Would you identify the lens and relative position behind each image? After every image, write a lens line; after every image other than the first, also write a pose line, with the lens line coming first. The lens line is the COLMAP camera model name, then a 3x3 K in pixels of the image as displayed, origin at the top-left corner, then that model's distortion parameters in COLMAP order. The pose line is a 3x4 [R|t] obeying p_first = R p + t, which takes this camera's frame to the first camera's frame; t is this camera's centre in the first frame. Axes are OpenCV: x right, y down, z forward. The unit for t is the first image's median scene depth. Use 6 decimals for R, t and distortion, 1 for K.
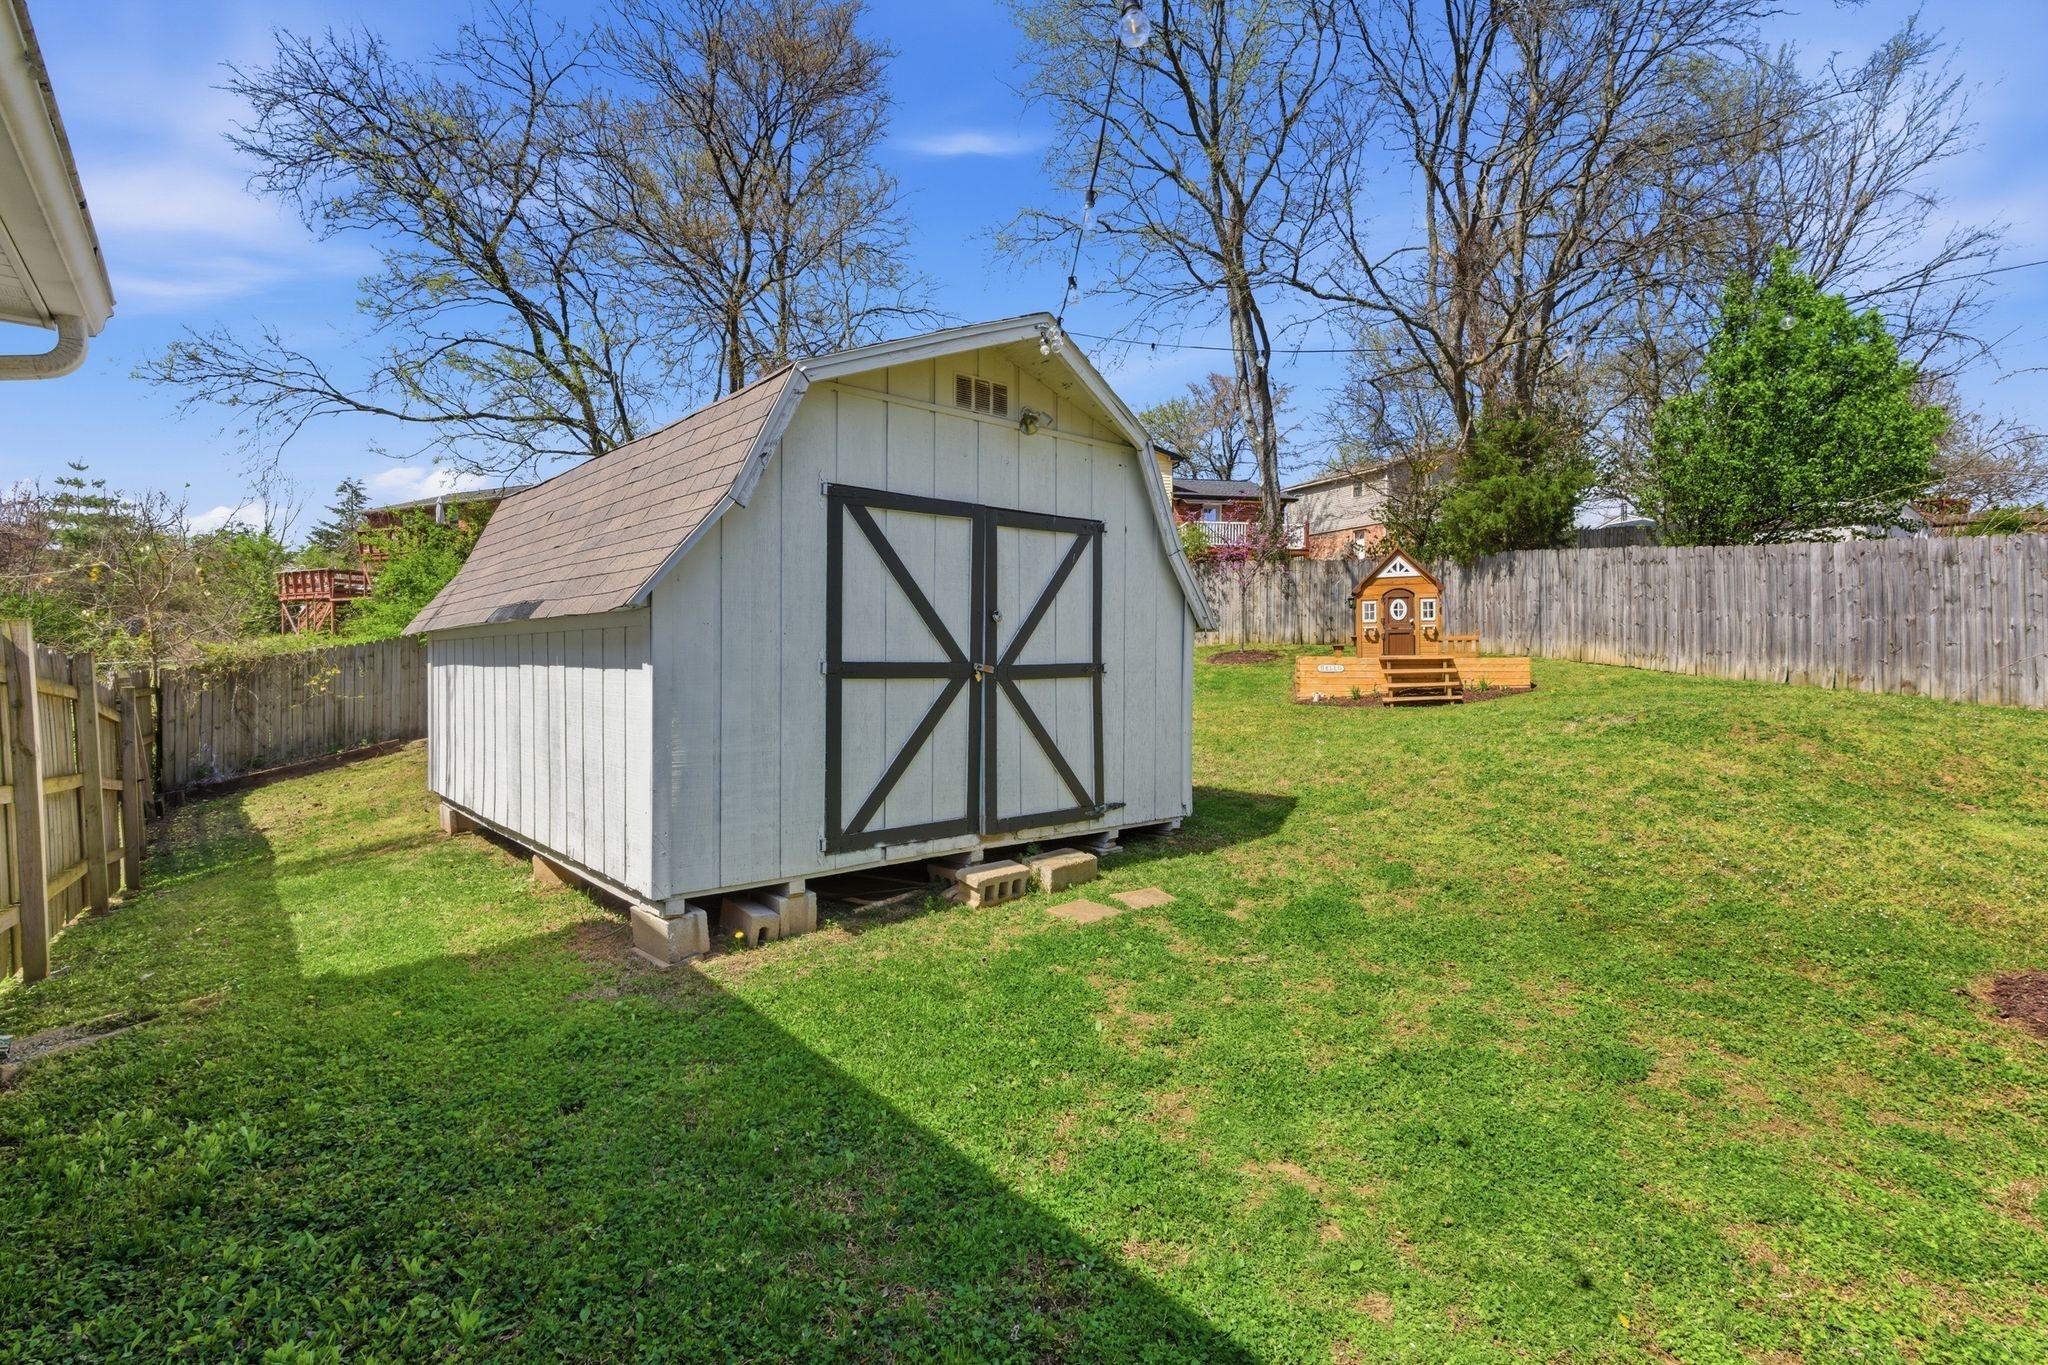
lens RADIAL K [[988.2, 0, 1027.5], [0, 988.2, 667.0], [0, 0, 1]] dist [-0.005447, 0.002422]
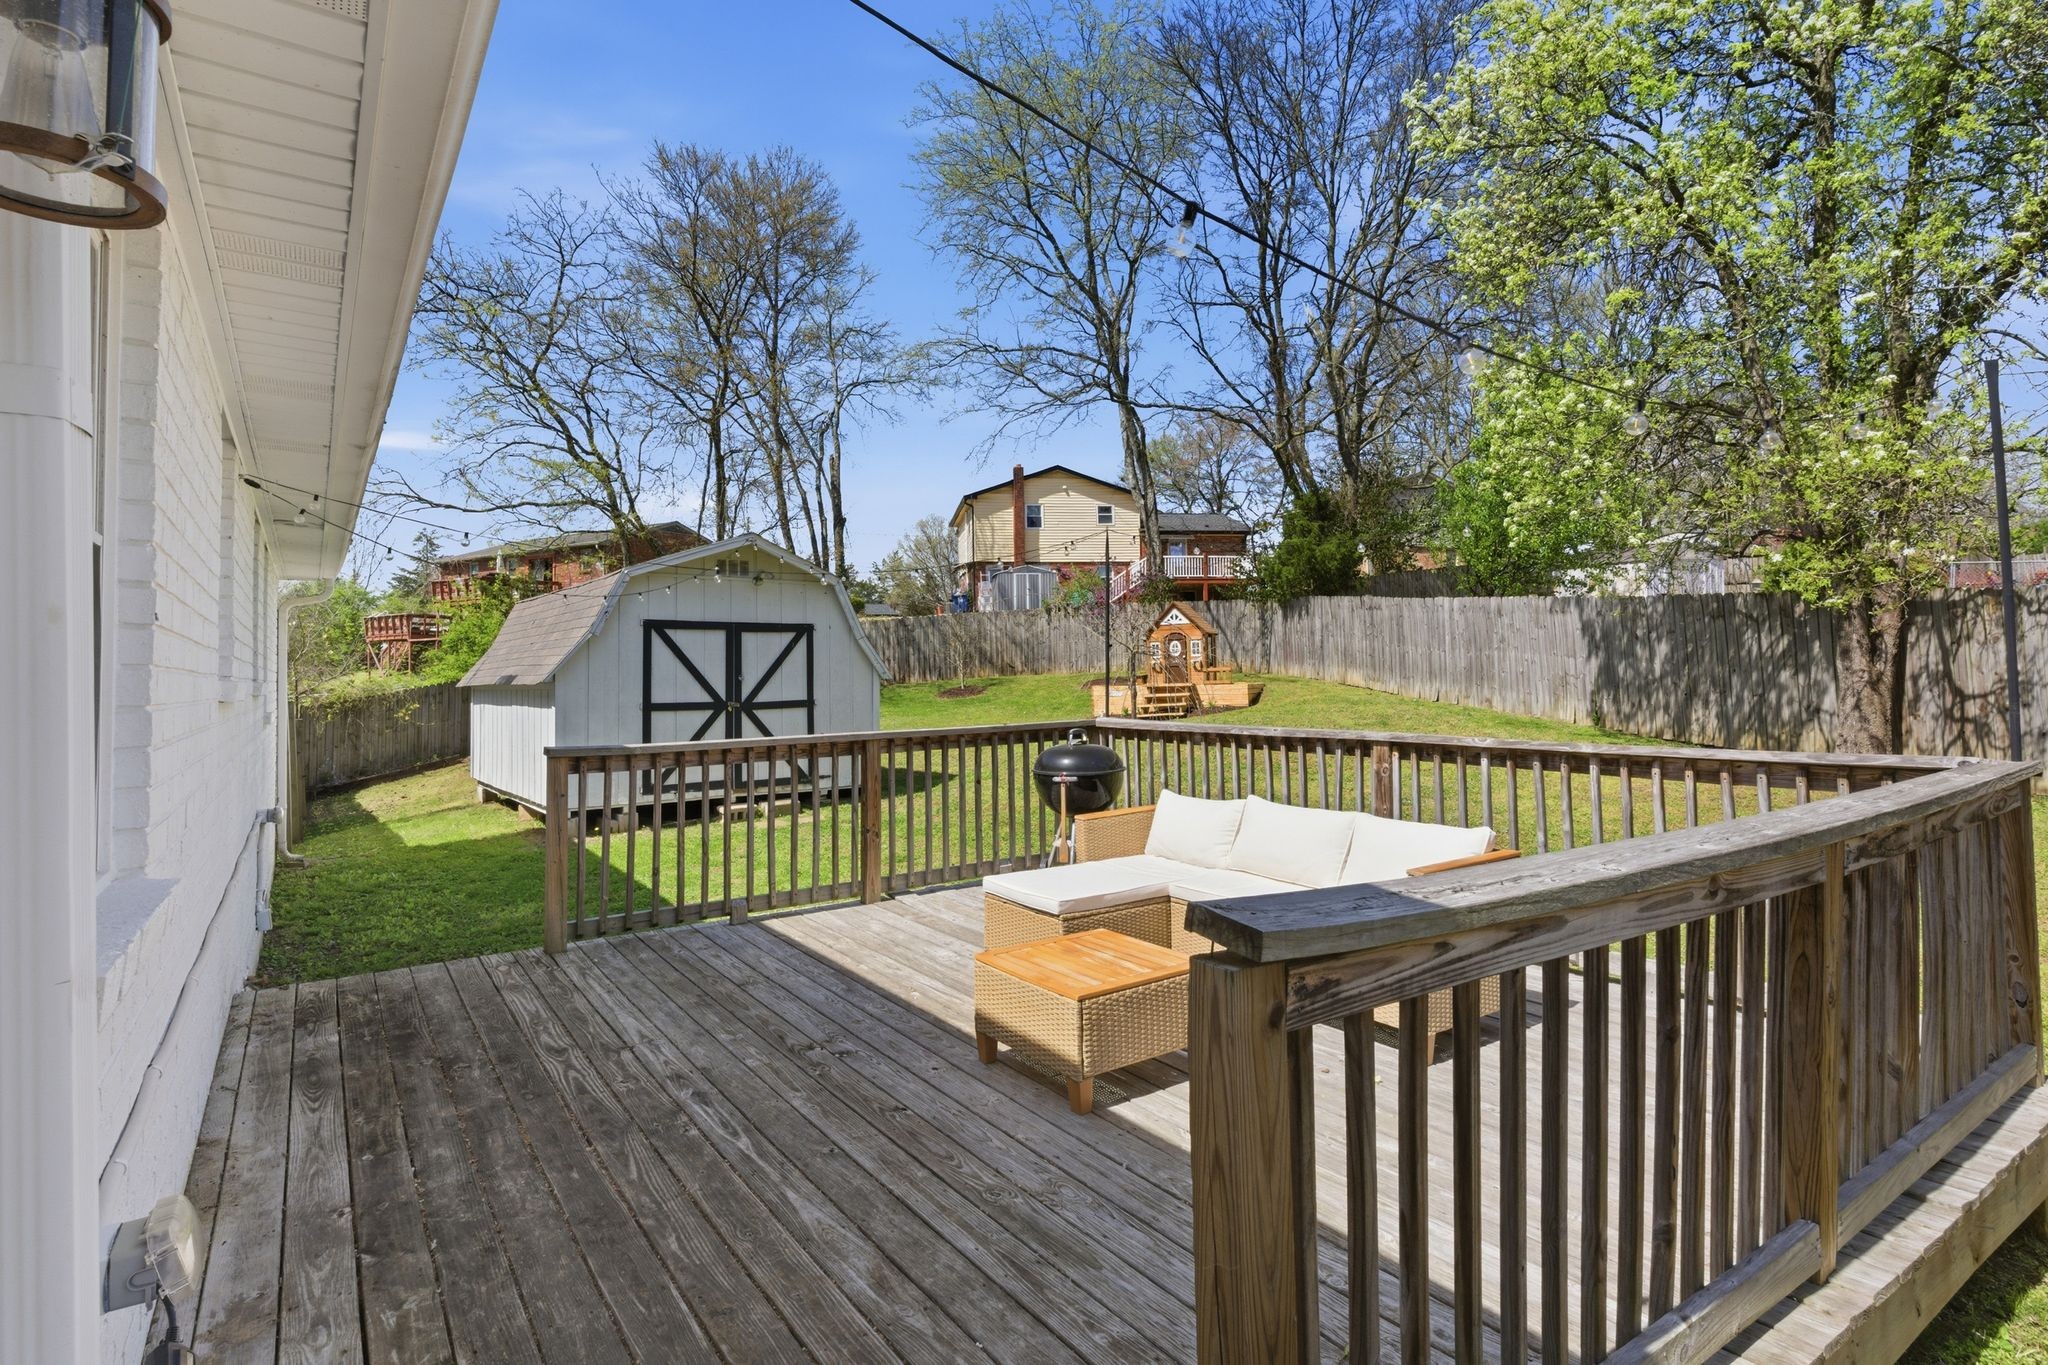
lens RADIAL K [[988.2, 0, 1014.2], [0, 988.2, 649.8], [0, 0, 1]] dist [-0.005447, 0.002422]
pose [[0.997879, -0.018120, -0.062527, 0.583336], [0.015798, 0.999174, -0.037441, -0.023349], [0.063154, 0.036373, 0.997341, -0.858165]]
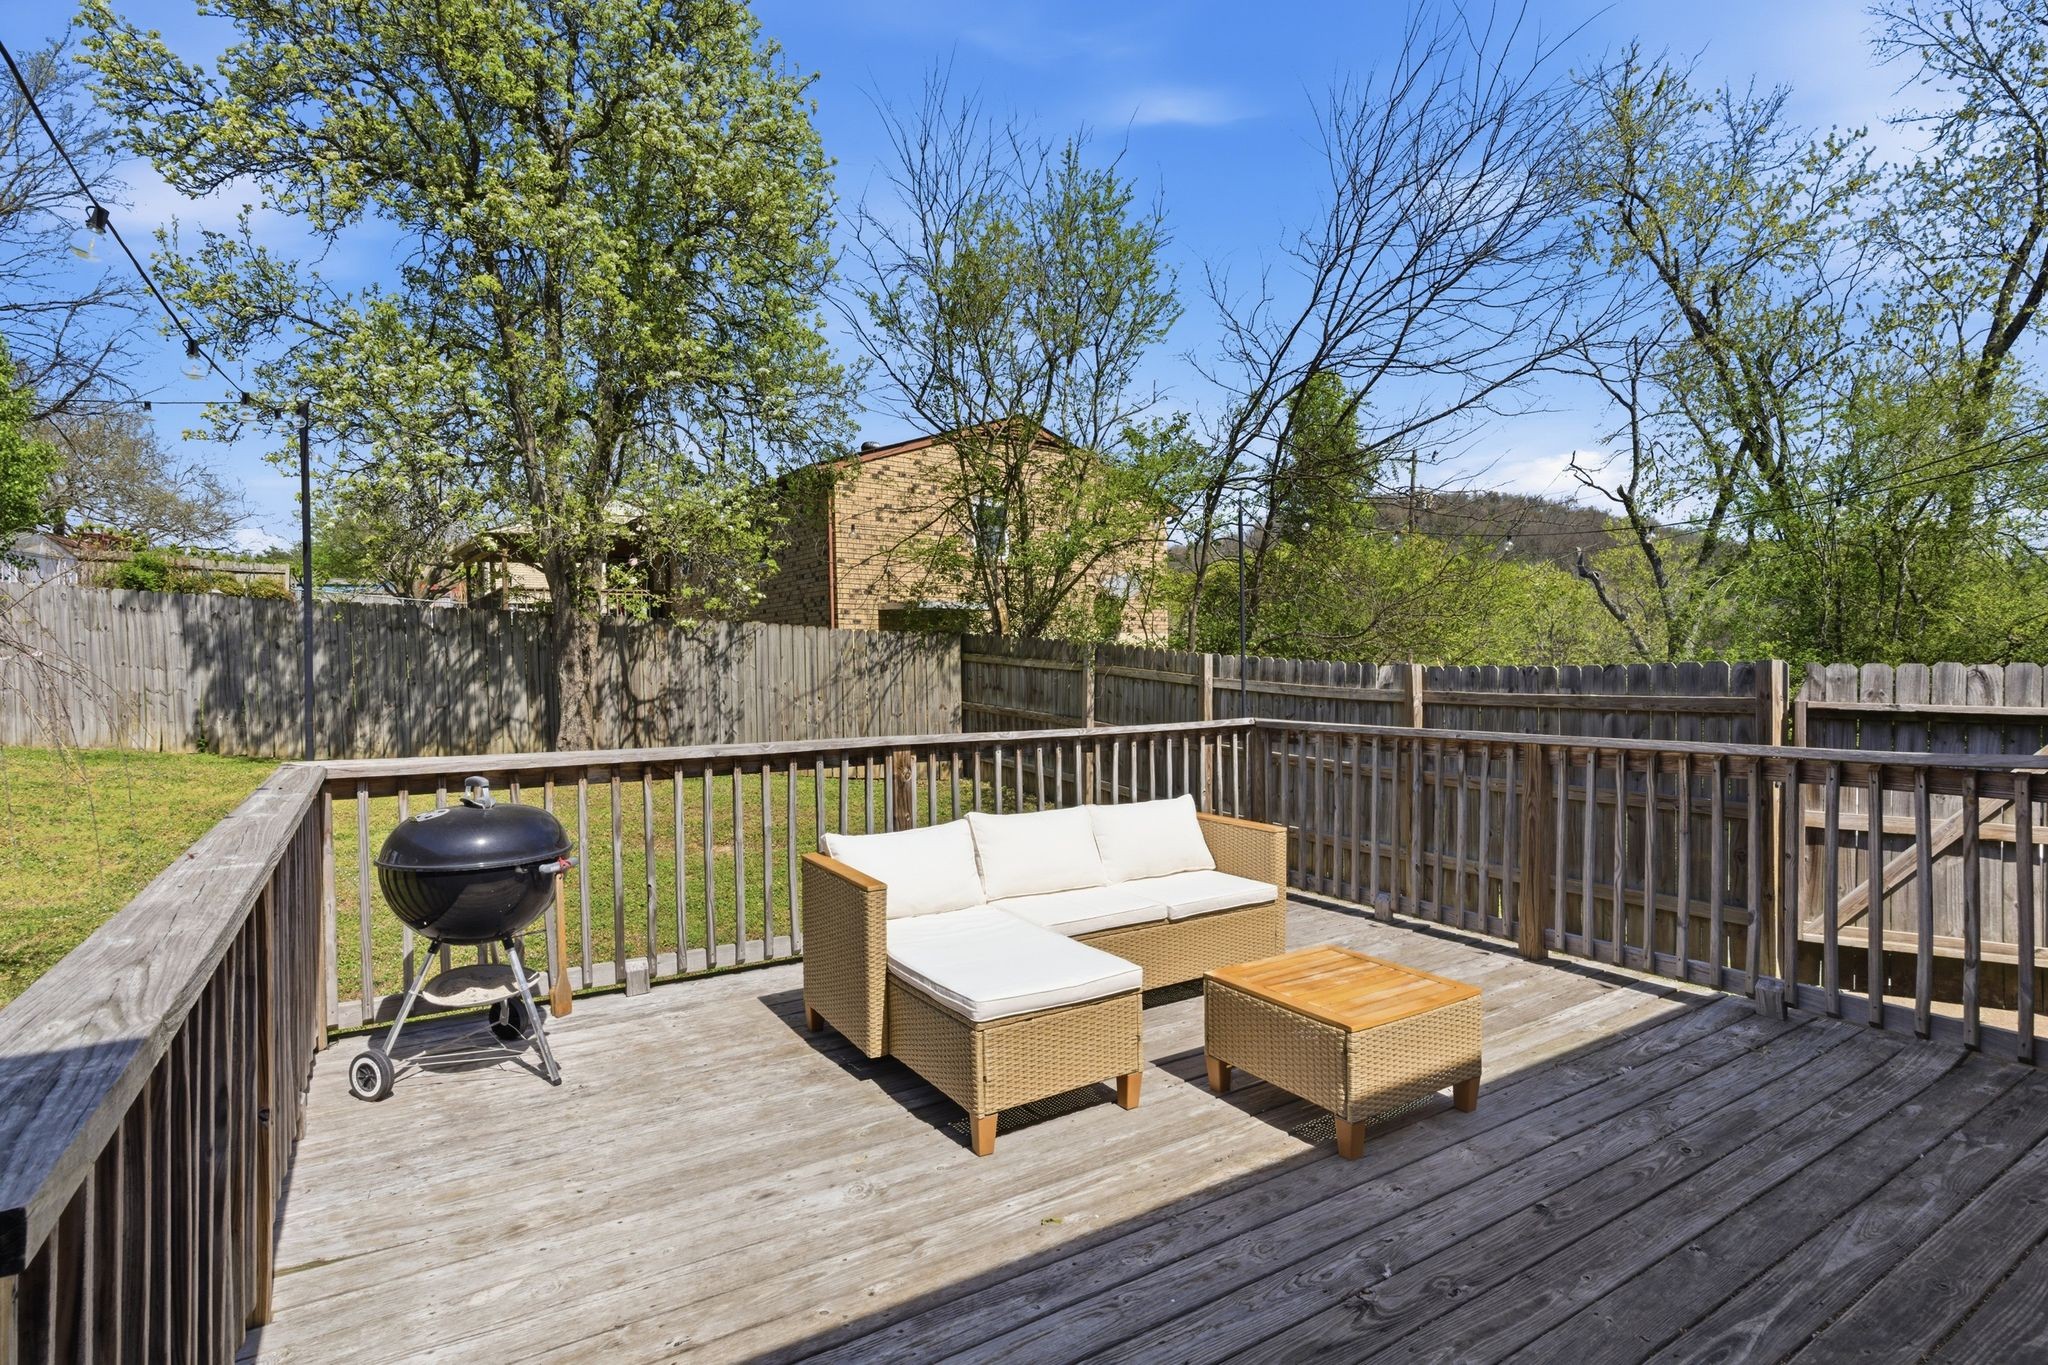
lens RADIAL K [[988.2, 0, 1016.4], [0, 988.2, 675.5], [0, 0, 1]] dist [-0.005447, 0.002422]
pose [[0.131359, -0.010552, 0.991279, -1.405737], [0.026603, 0.999621, 0.007116, -0.055505], [-0.990978, 0.025436, 0.131589, 1.701379]]
